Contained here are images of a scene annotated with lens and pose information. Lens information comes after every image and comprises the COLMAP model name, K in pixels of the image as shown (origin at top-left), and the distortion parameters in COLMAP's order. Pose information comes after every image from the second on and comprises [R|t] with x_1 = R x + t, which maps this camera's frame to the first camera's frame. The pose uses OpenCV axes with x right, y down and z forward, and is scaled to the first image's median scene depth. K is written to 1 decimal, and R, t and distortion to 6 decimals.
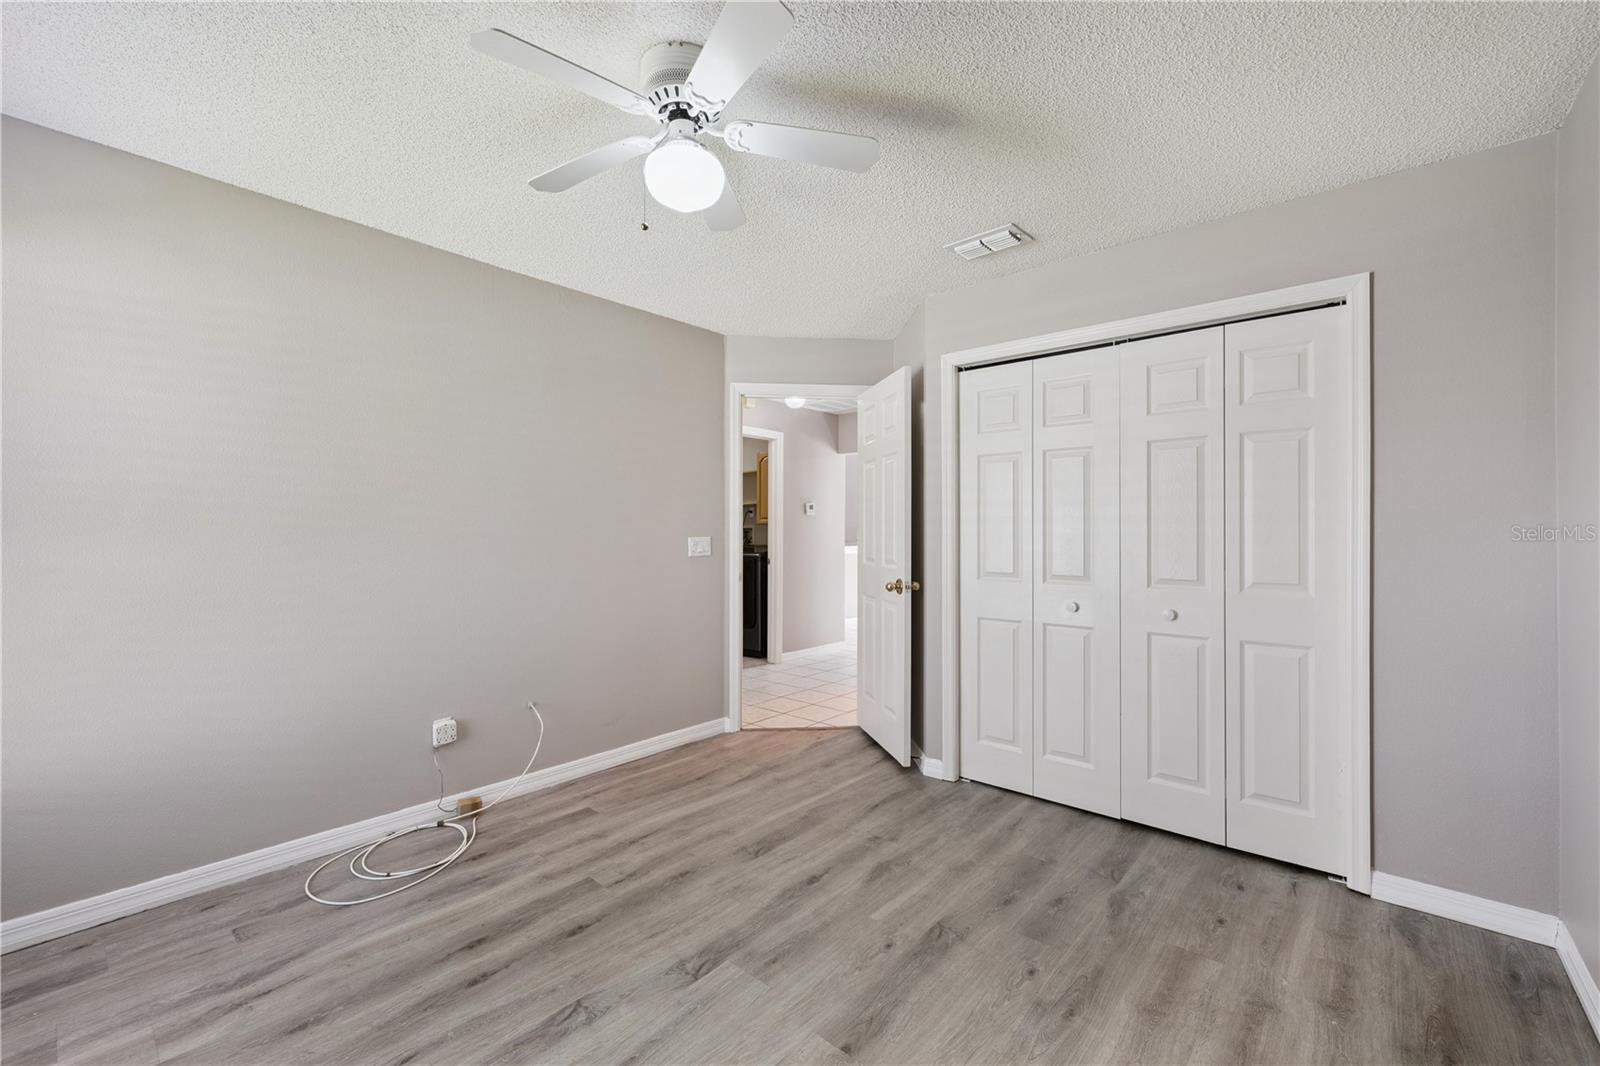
lens RADIAL K [[657.2, 0, 805.2], [0, 657.2, 528.9], [0, 0, 1]] dist [-0.001480, 0.000026]
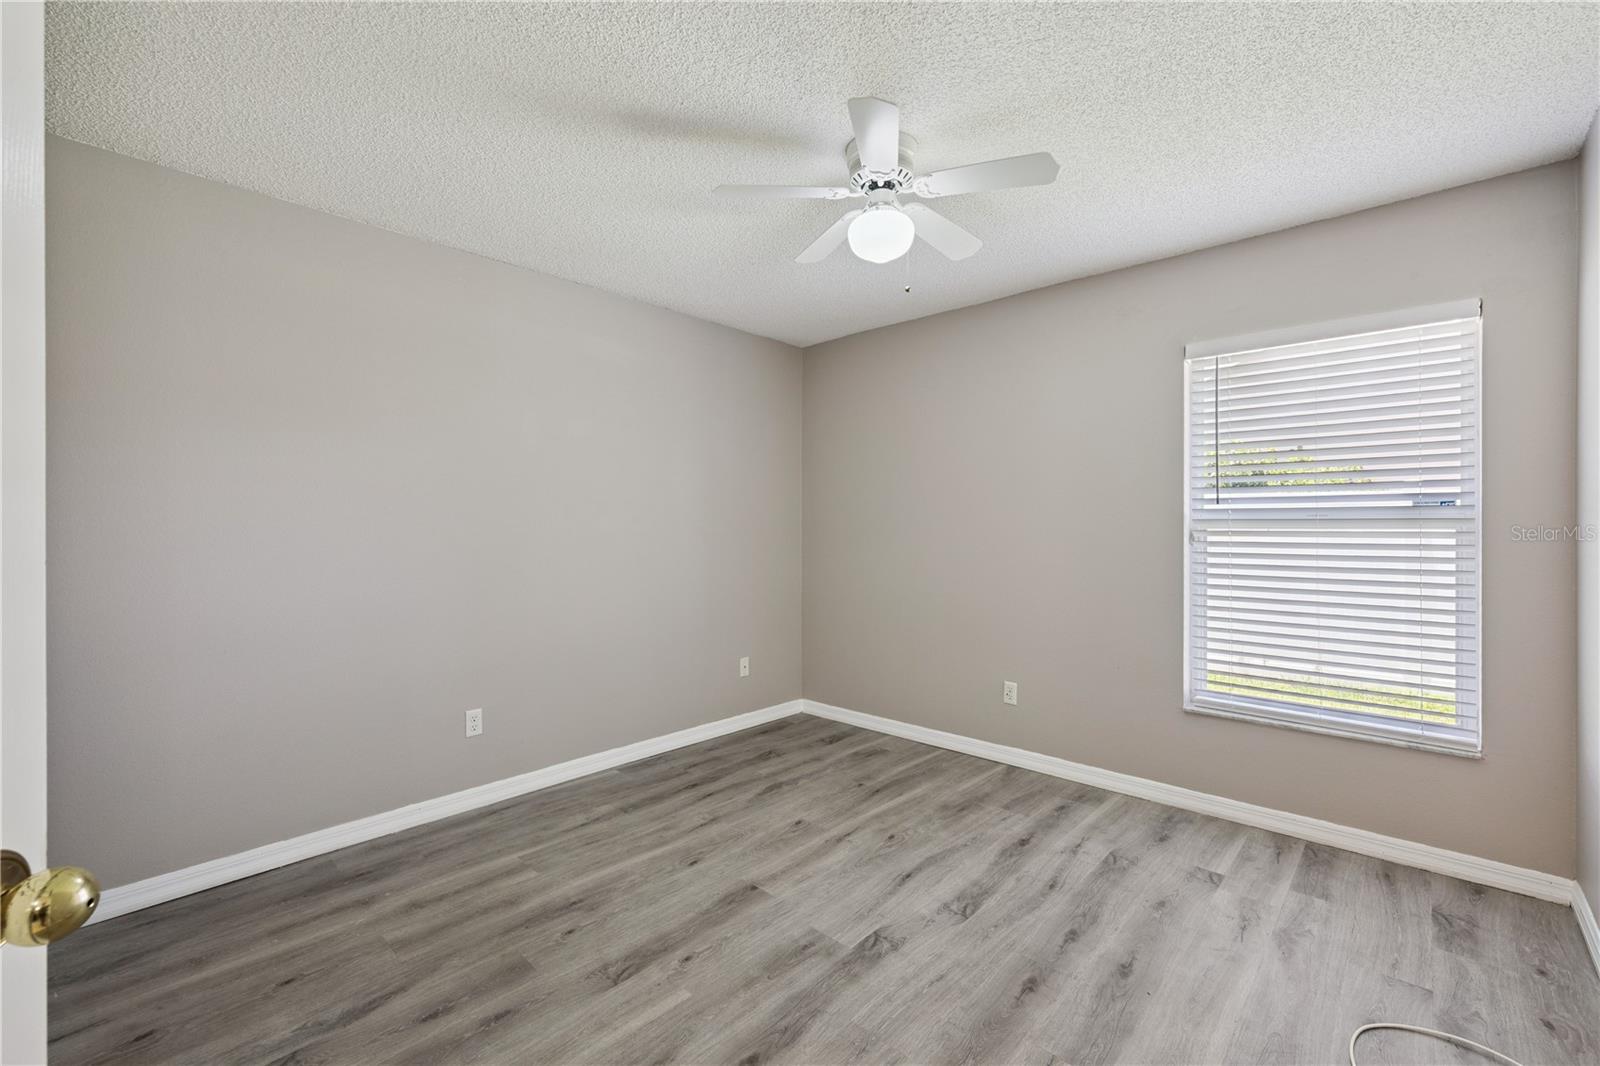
lens RADIAL K [[682.5, 0, 800.6], [0, 682.5, 532.4], [0, 0, 1]] dist [0.000214, 0.000086]
pose [[-0.999195, -0.002937, 0.040021, -0.081503], [-0.002803, 0.999990, 0.003399, 0.005321], [-0.040031, 0.003284, -0.999193, 2.089227]]
